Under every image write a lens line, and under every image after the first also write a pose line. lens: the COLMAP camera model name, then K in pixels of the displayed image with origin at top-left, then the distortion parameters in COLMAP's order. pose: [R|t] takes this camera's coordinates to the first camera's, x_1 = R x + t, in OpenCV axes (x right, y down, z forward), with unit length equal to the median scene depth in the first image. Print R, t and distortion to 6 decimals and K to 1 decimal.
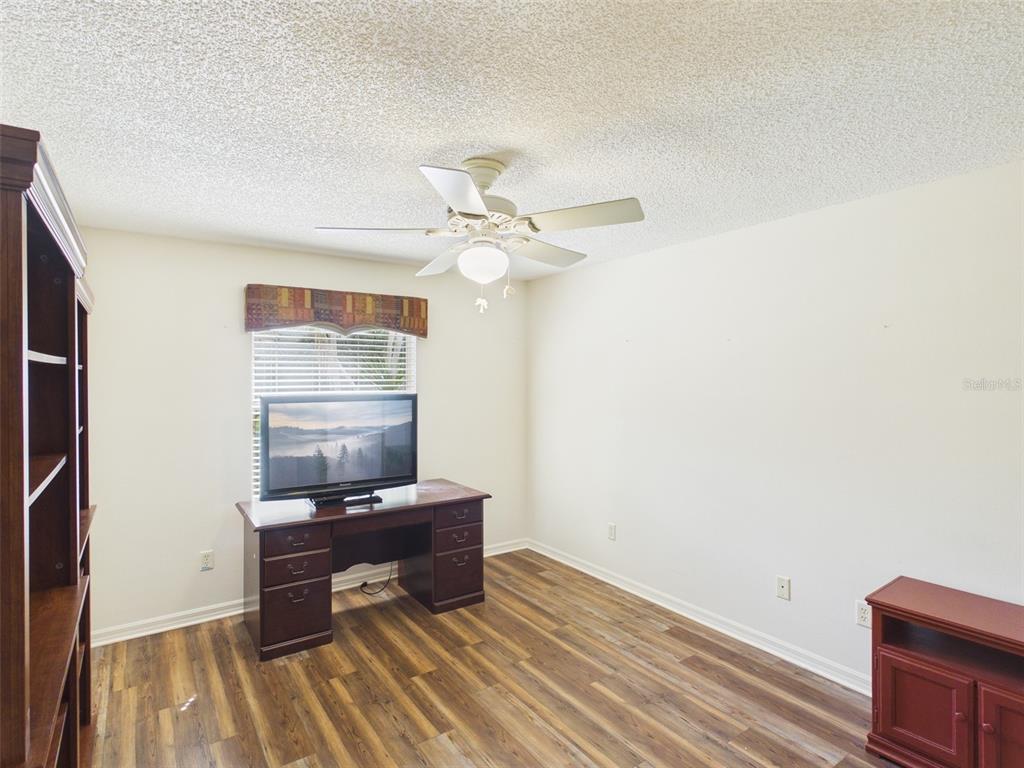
lens RADIAL K [[537.8, 0, 509.3], [0, 537.8, 380.0], [0, 0, 1]] dist [0.002645, -0.000446]
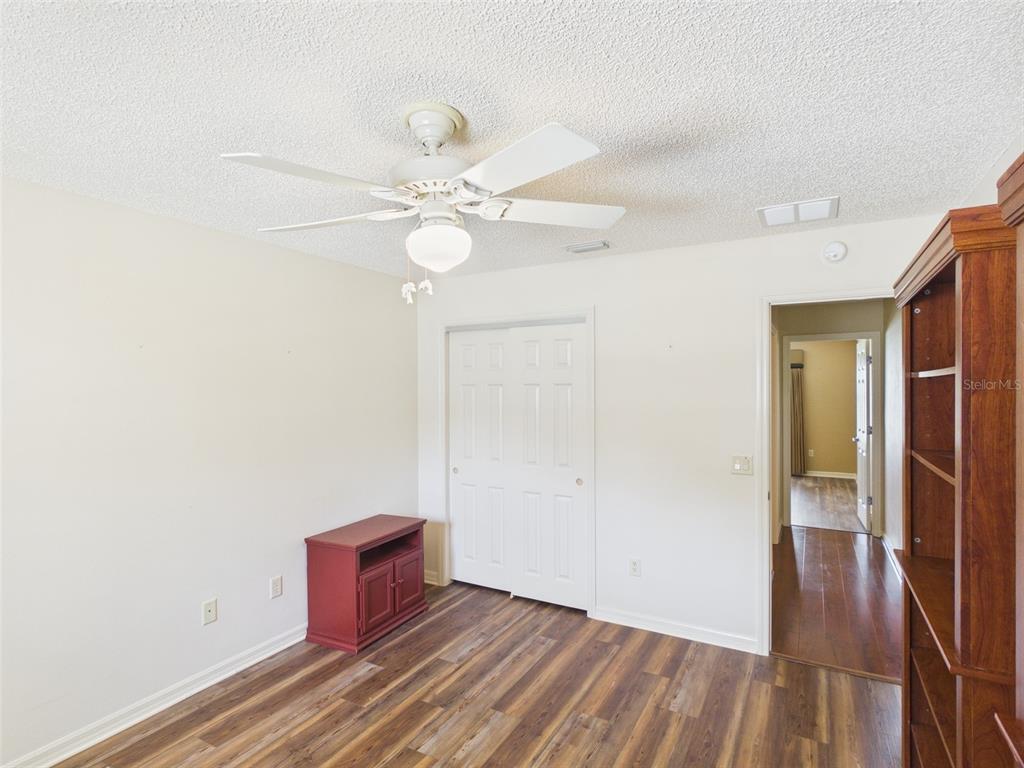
lens RADIAL K [[537.8, 0, 510.6], [0, 537.8, 387.2], [0, 0, 1]] dist [0.002645, -0.000446]
pose [[-0.436893, 0.003678, 0.899506, -0.679482], [0.013187, 0.999910, 0.002316, -0.014527], [-0.899417, 0.012874, -0.436903, 1.058333]]
